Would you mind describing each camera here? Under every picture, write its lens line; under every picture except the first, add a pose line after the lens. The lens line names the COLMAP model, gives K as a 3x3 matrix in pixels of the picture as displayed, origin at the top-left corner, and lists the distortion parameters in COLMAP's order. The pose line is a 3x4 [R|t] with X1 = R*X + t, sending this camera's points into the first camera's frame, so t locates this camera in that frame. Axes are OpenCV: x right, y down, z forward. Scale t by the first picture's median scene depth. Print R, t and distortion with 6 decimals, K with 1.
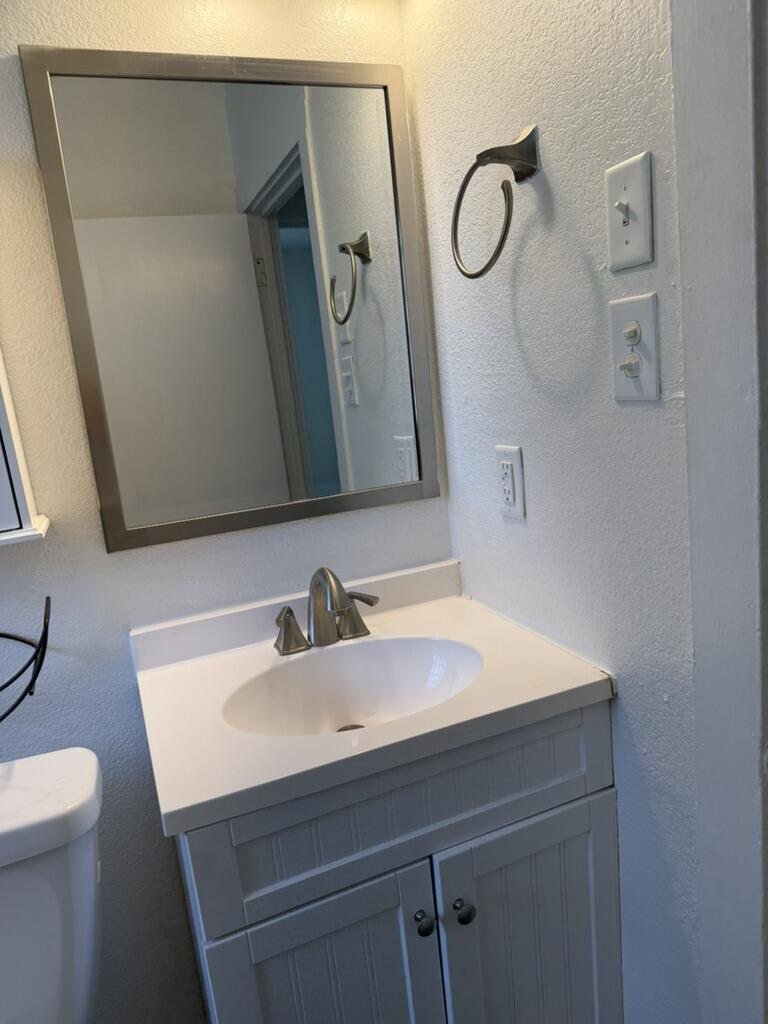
lens RADIAL K [[725.7, 0, 384.0], [0, 725.7, 512.0], [0, 0, 1]] dist [0.125405, -0.196397]
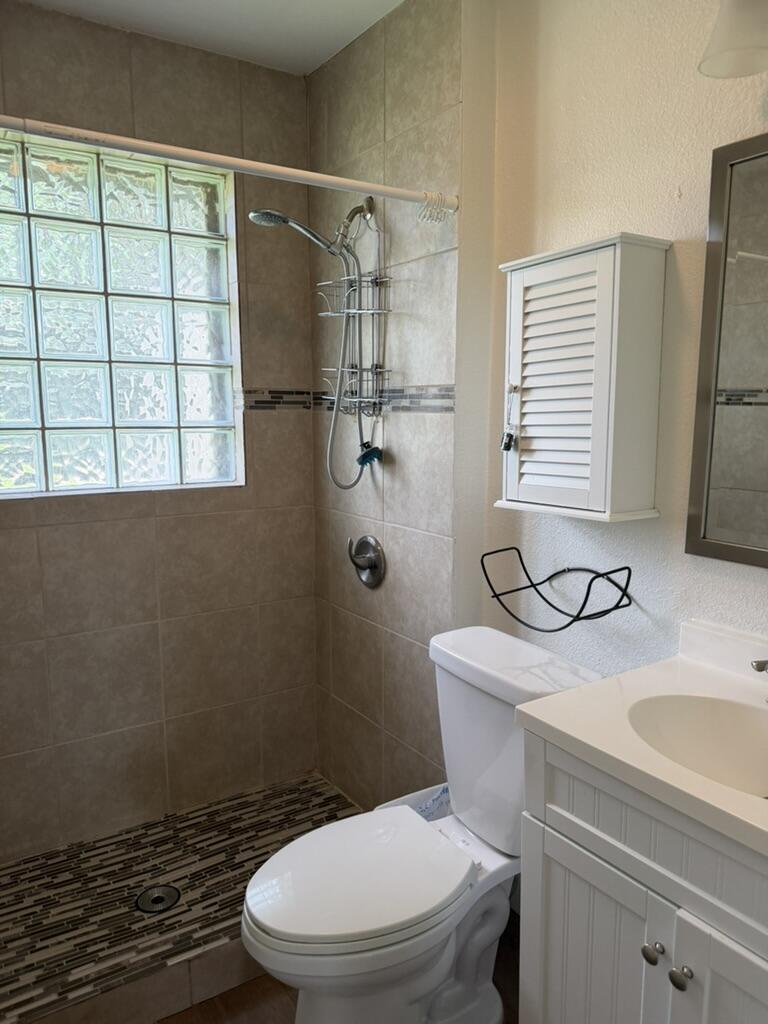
lens RADIAL K [[729.3, 0, 380.5], [0, 729.3, 516.4], [0, 0, 1]] dist [0.077346, -0.104169]
pose [[0.177287, 0.239091, -0.954675, 0.853092], [-0.197449, 0.958959, 0.203496, -0.186867], [0.964149, 0.152422, 0.217219, 0.293969]]
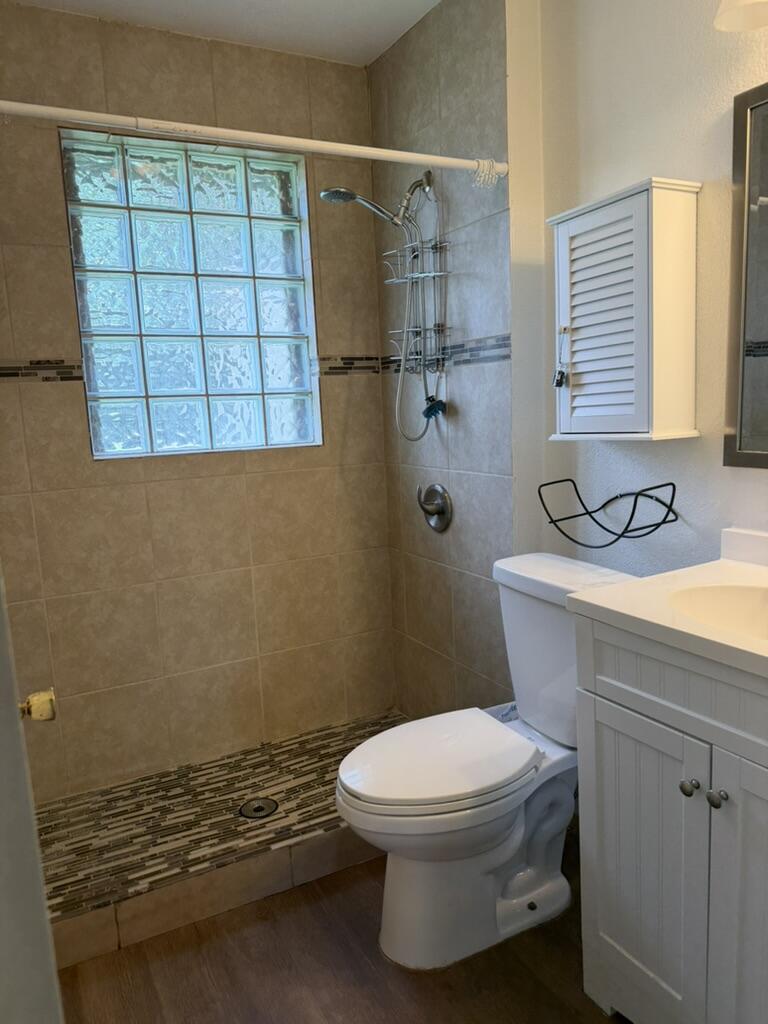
lens RADIAL K [[725.7, 0, 384.0], [0, 725.7, 512.0], [0, 0, 1]] dist [0.125405, -0.196397]
pose [[0.097671, 0.233753, -0.967378, 1.108970], [-0.148729, 0.964538, 0.218050, -0.072133], [0.984043, 0.122580, 0.128973, 0.278480]]
